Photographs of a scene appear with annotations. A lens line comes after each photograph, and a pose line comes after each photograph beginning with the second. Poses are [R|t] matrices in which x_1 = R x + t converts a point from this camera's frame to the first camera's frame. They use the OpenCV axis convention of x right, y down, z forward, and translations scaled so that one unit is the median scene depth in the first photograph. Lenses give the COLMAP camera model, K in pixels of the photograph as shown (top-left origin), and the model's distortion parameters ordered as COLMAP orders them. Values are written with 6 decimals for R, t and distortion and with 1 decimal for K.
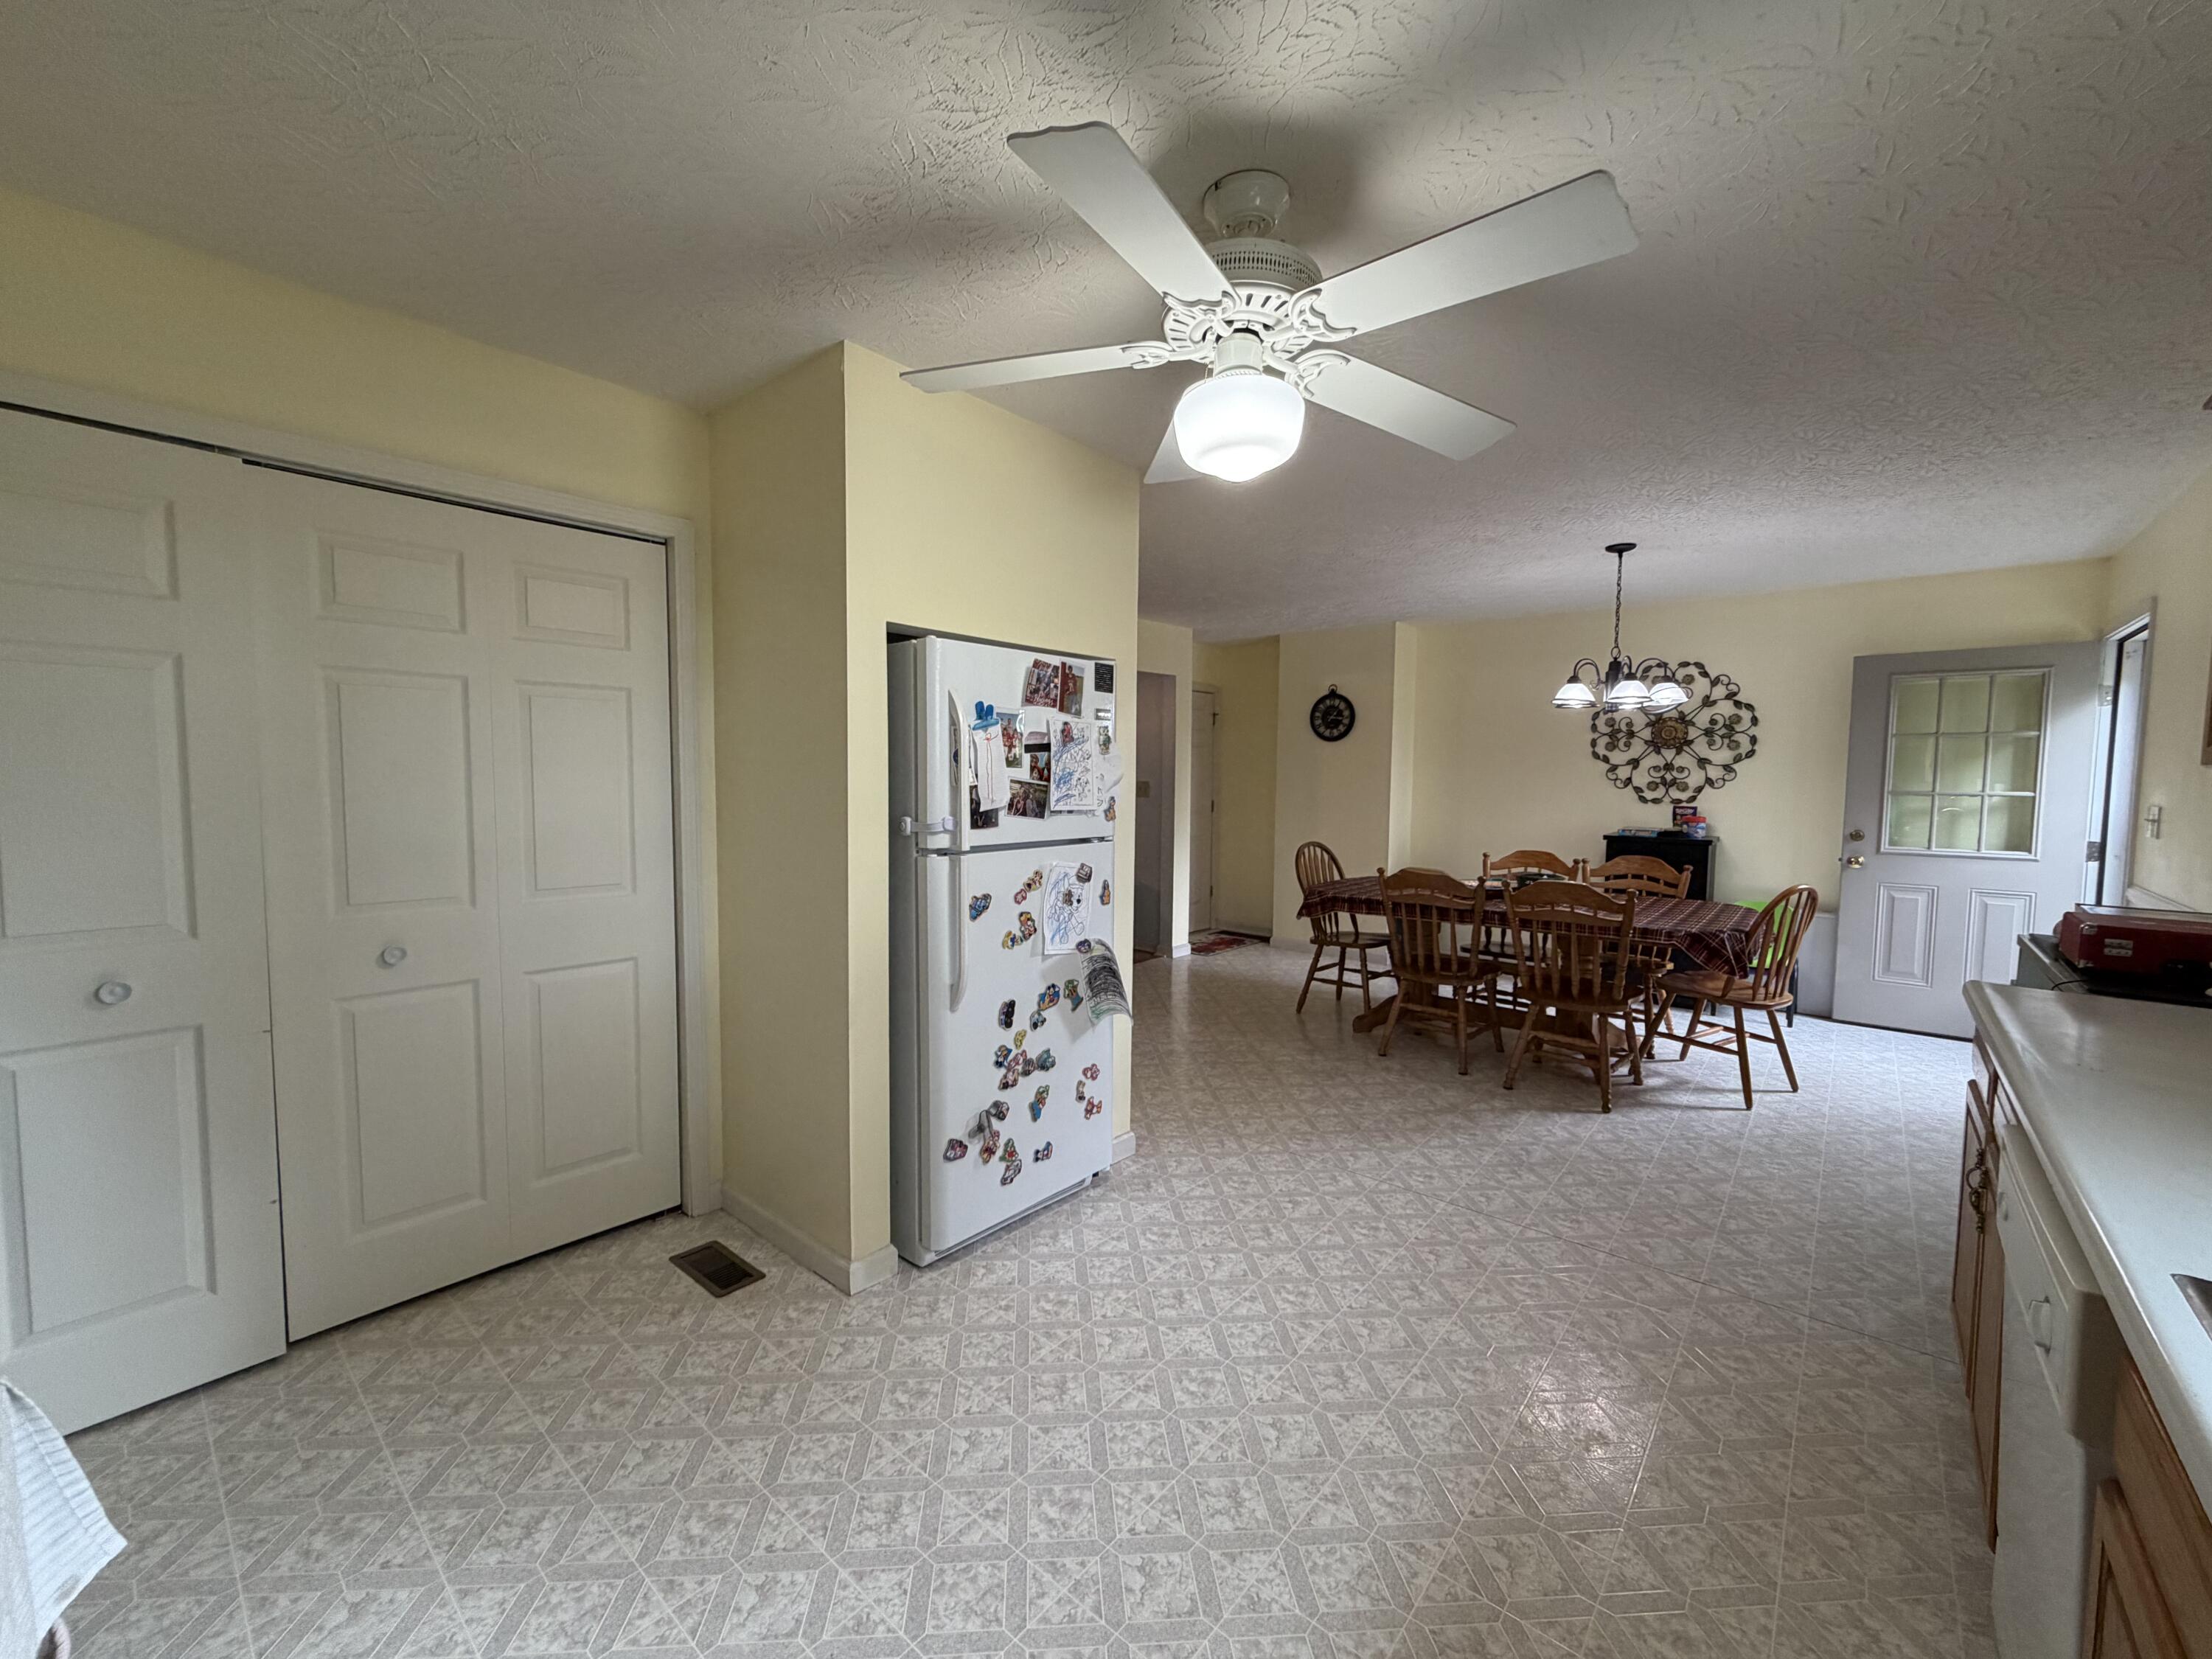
lens RADIAL K [[882.3, 0, 1101.7], [0, 882.3, 827.9], [0, 0, 1]] dist [0.001422, 0.000501]
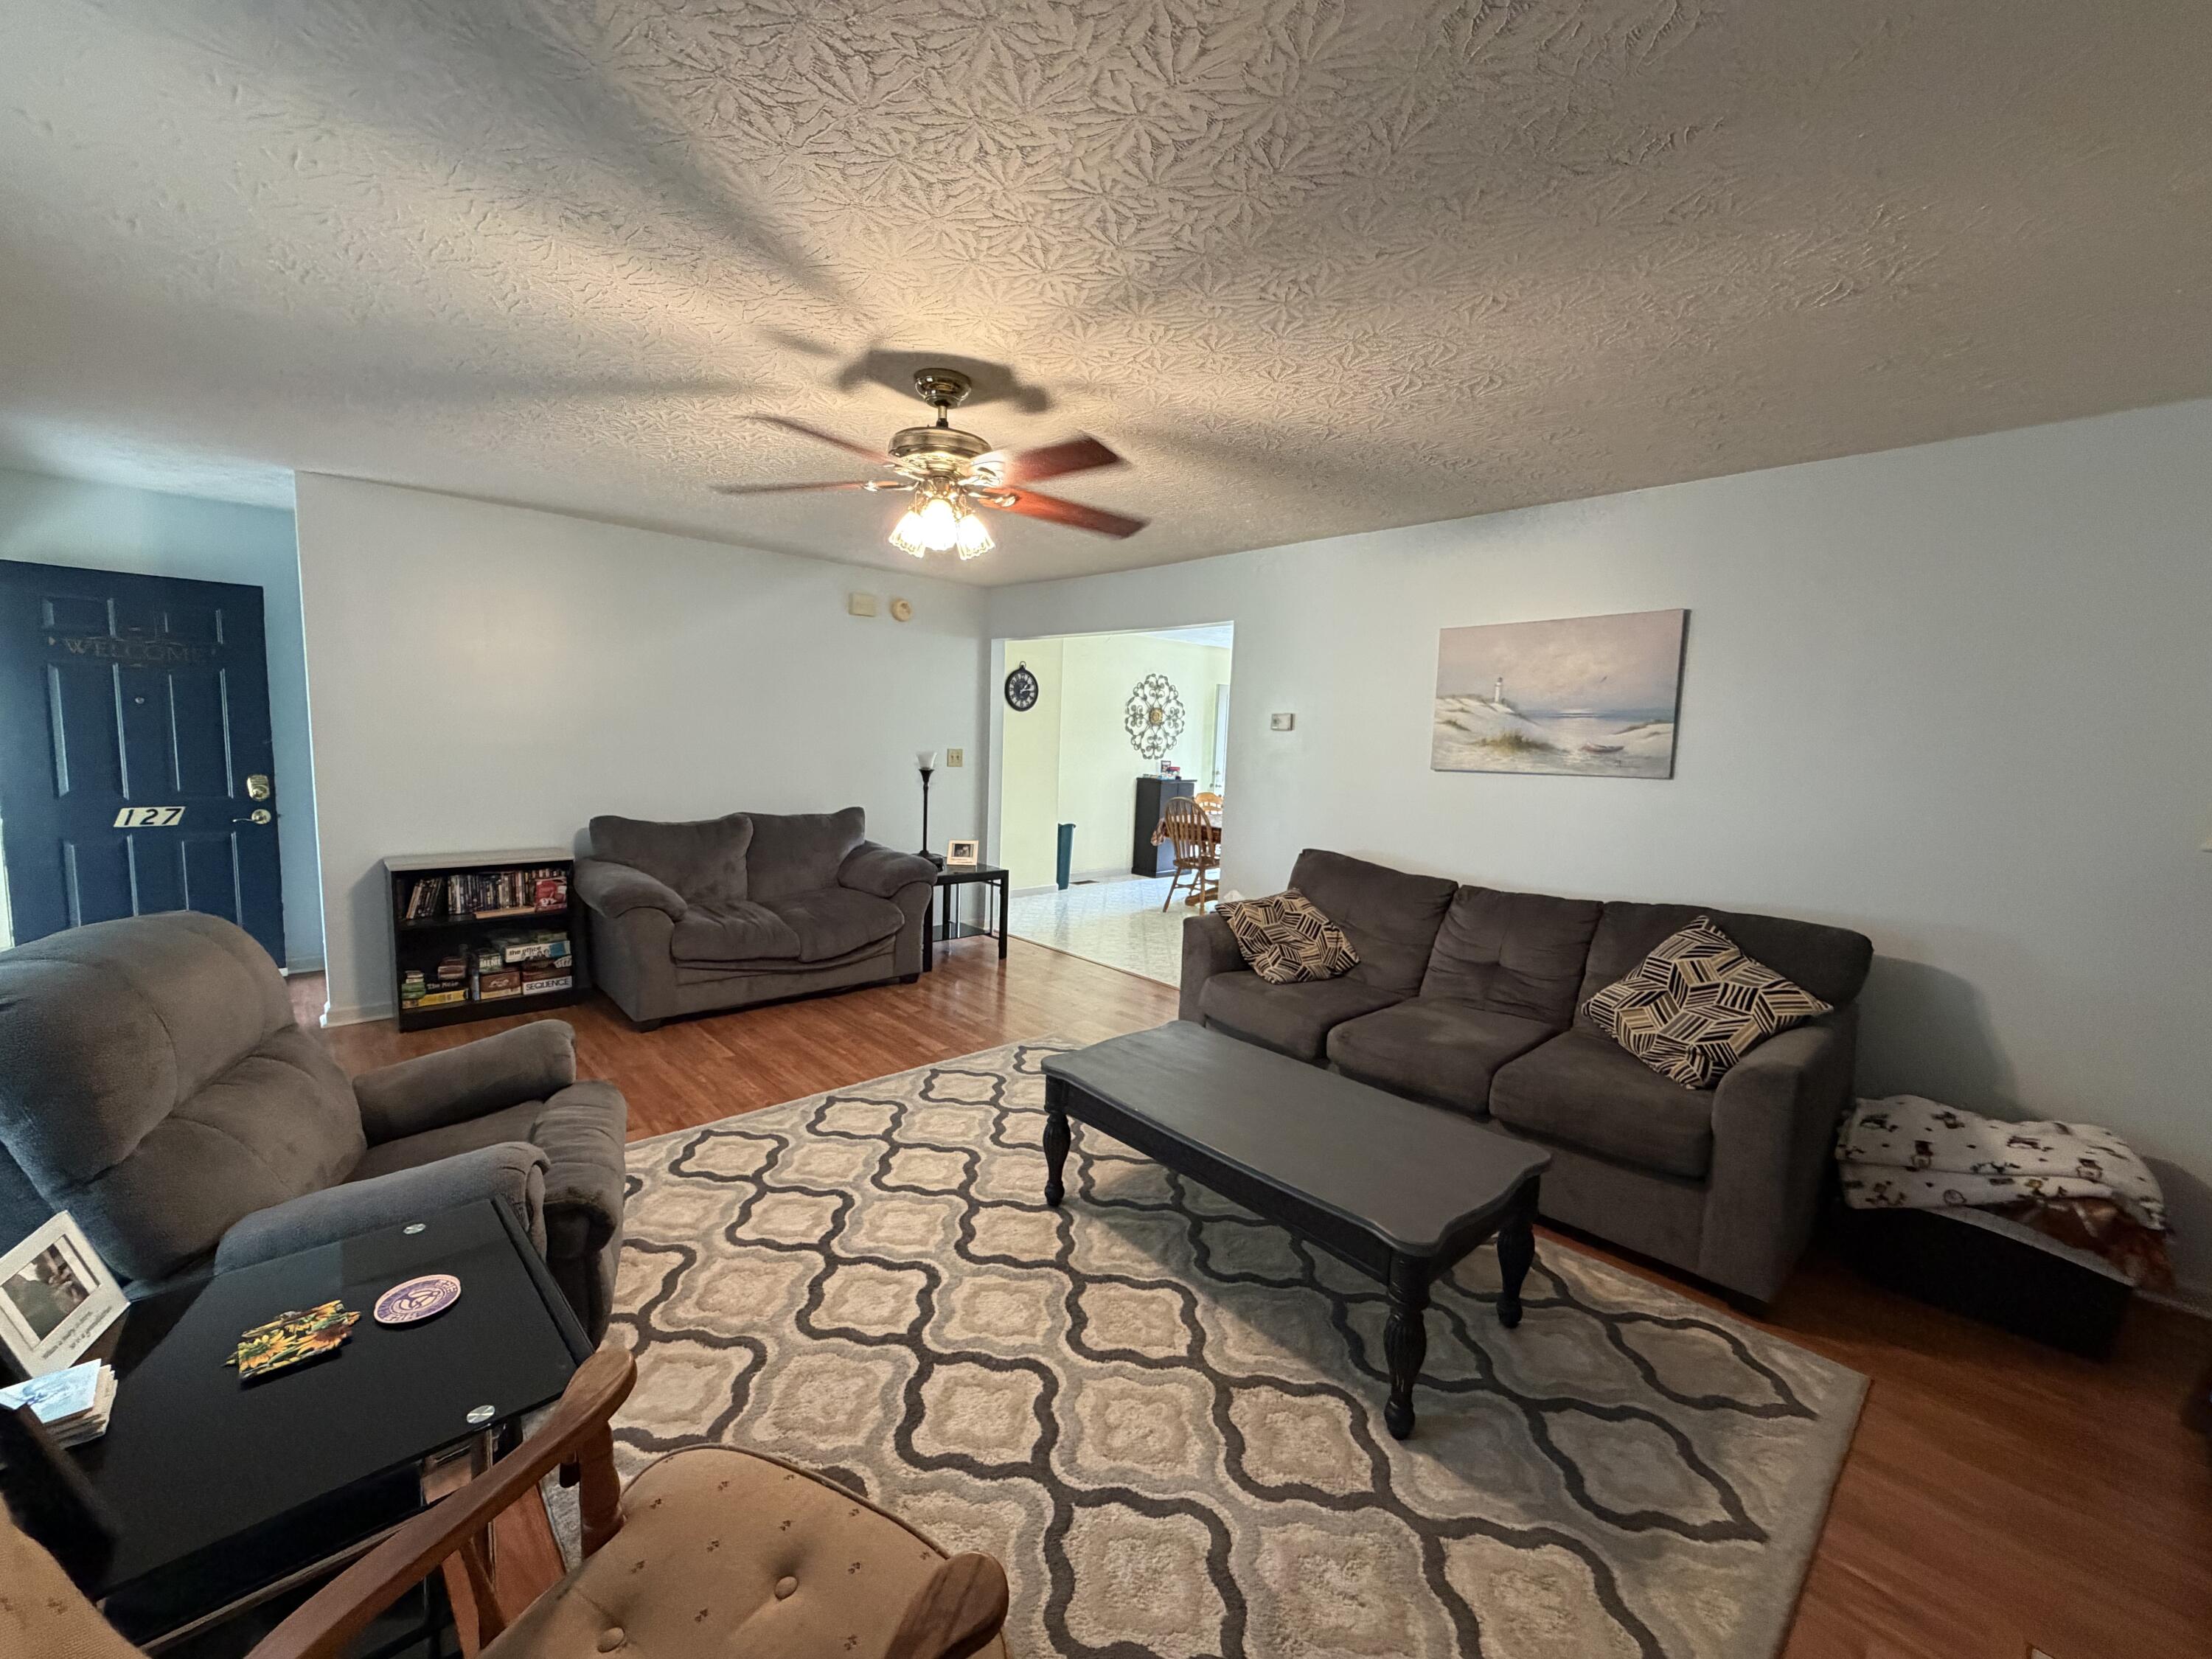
lens RADIAL K [[882.3, 0, 1102.5], [0, 882.3, 827.3], [0, 0, 1]] dist [0.001422, 0.000501]
pose [[0.081627, -0.113657, 0.990161, -1.838427], [0.024415, 0.993406, 0.112016, -0.156502], [-0.996364, 0.015032, 0.083864, 1.691003]]
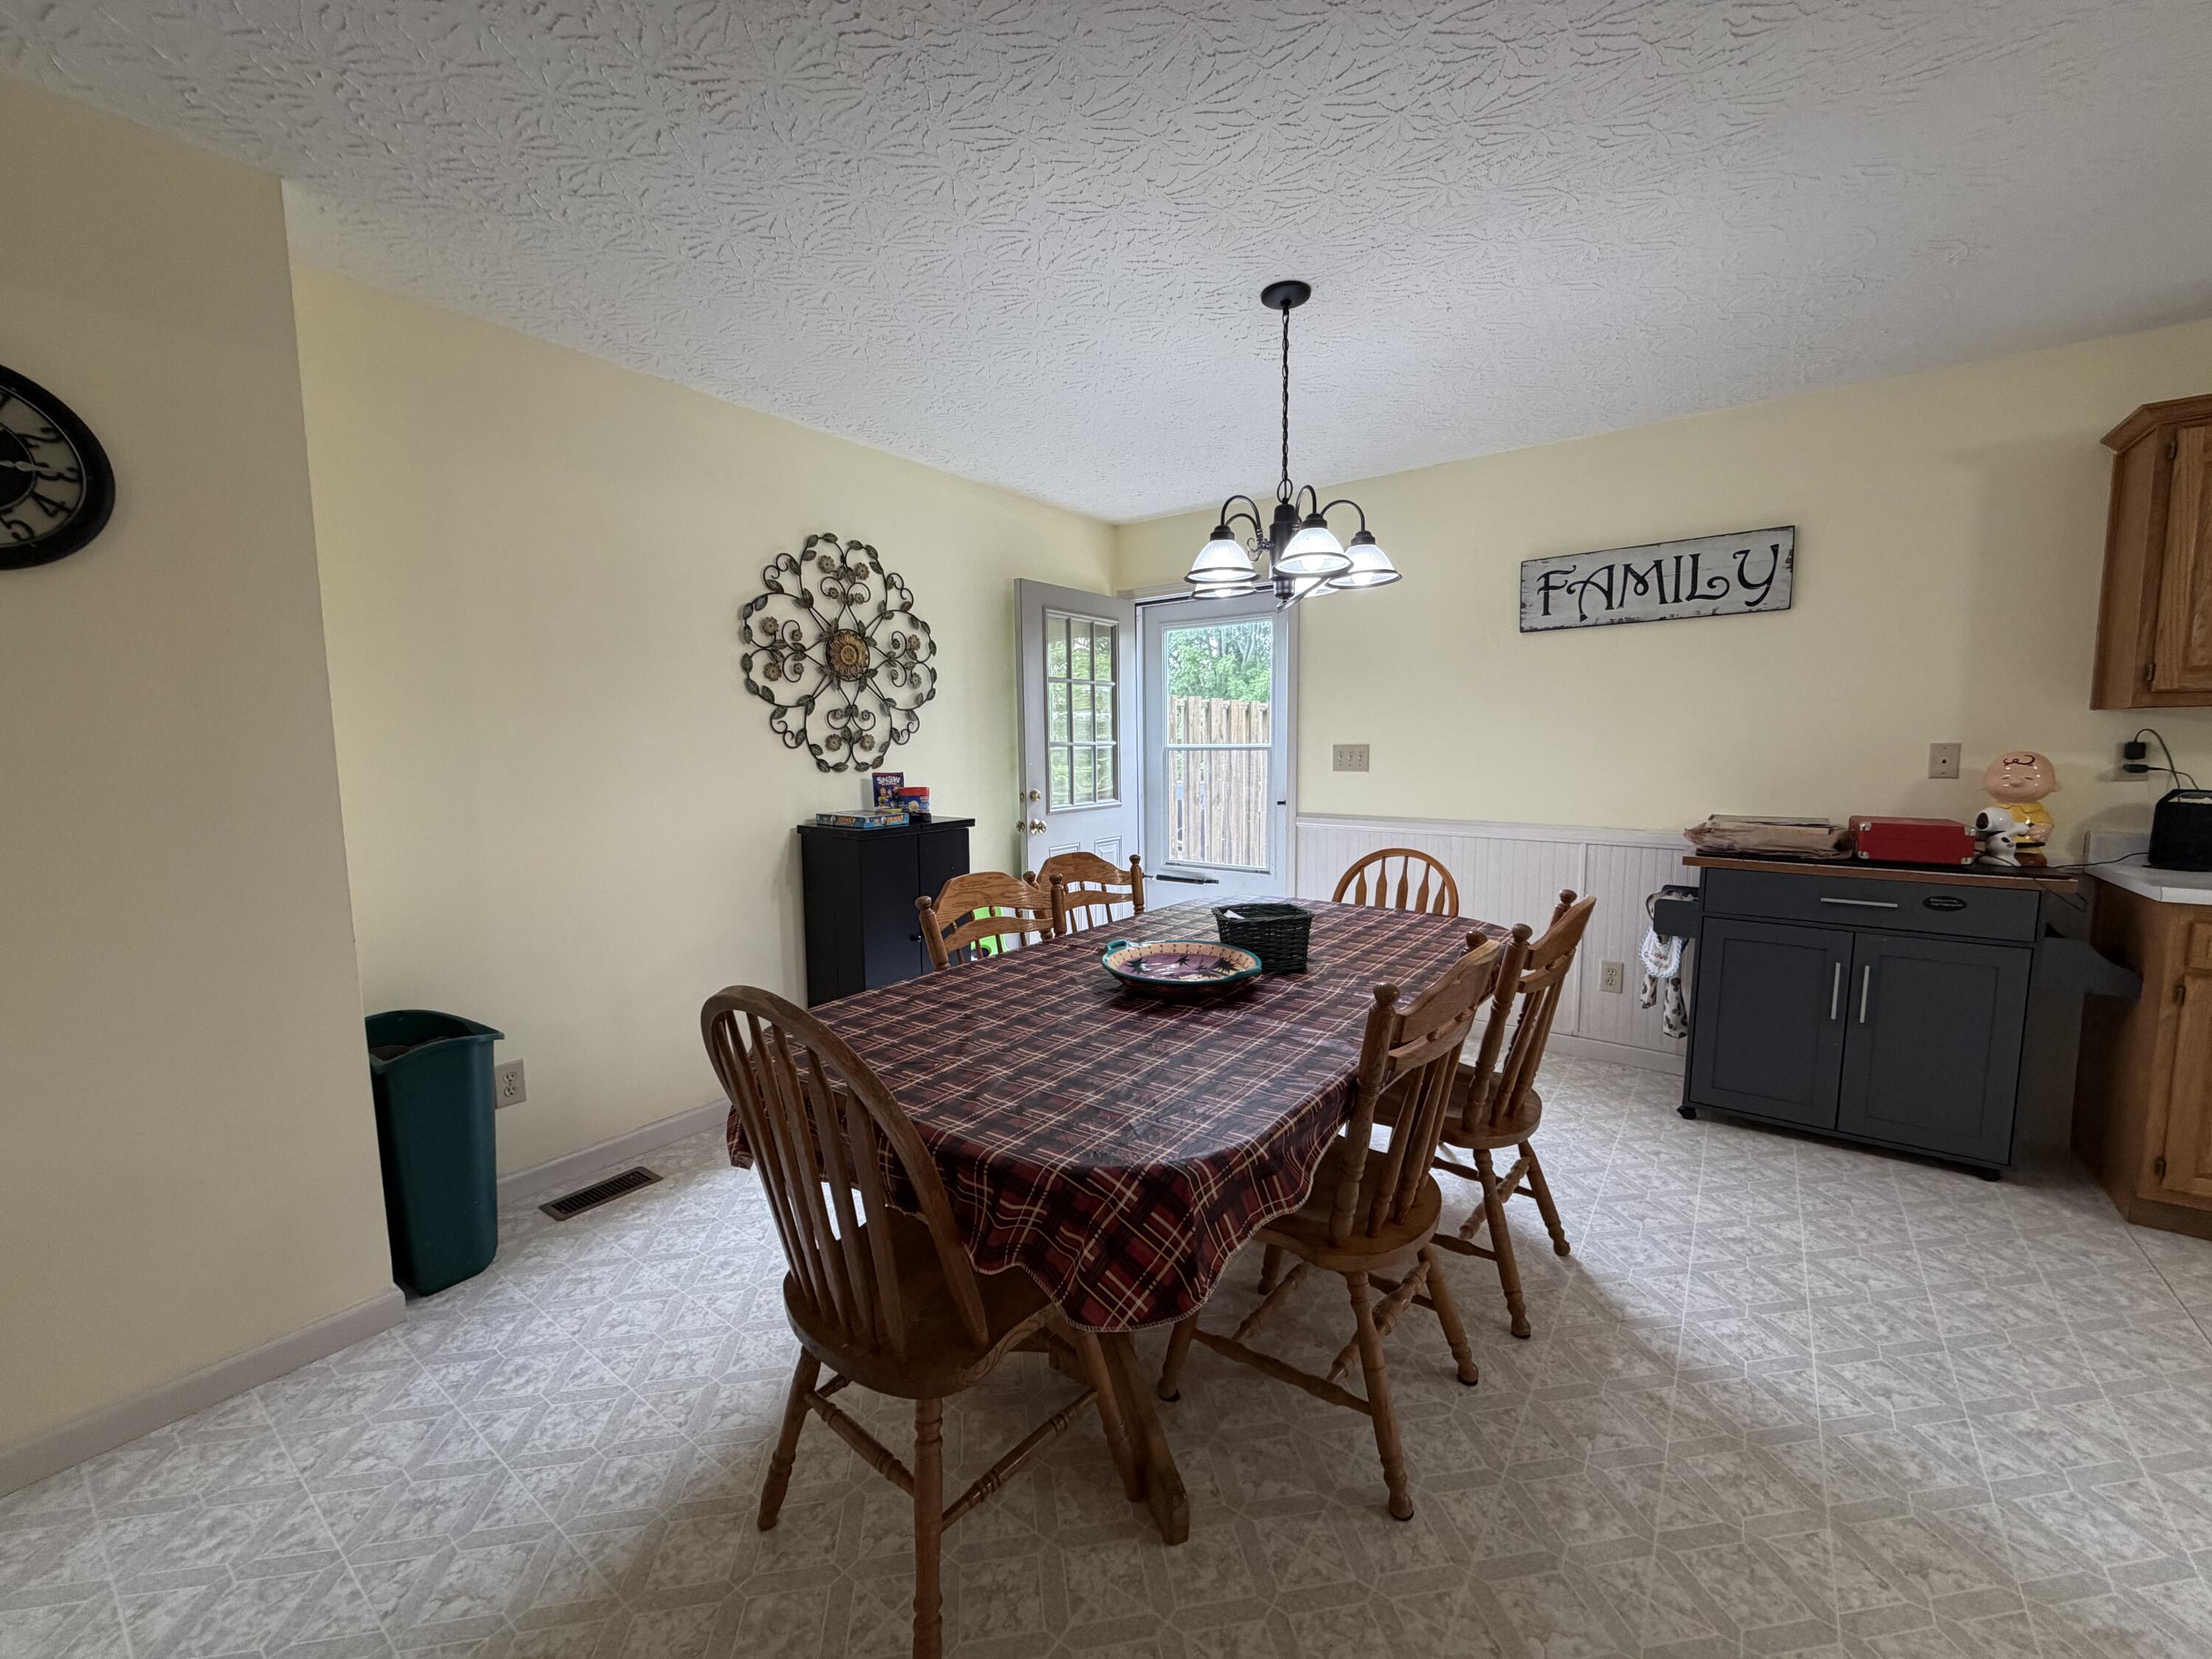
lens RADIAL K [[882.3, 0, 1086.7], [0, 882.3, 836.6], [0, 0, 1]] dist [0.001422, 0.000501]
pose [[-0.070450, -0.108715, 0.991573, 0.019593], [0.078335, 0.990370, 0.114149, -0.069976], [-0.994435, 0.085717, -0.061256, 1.550737]]
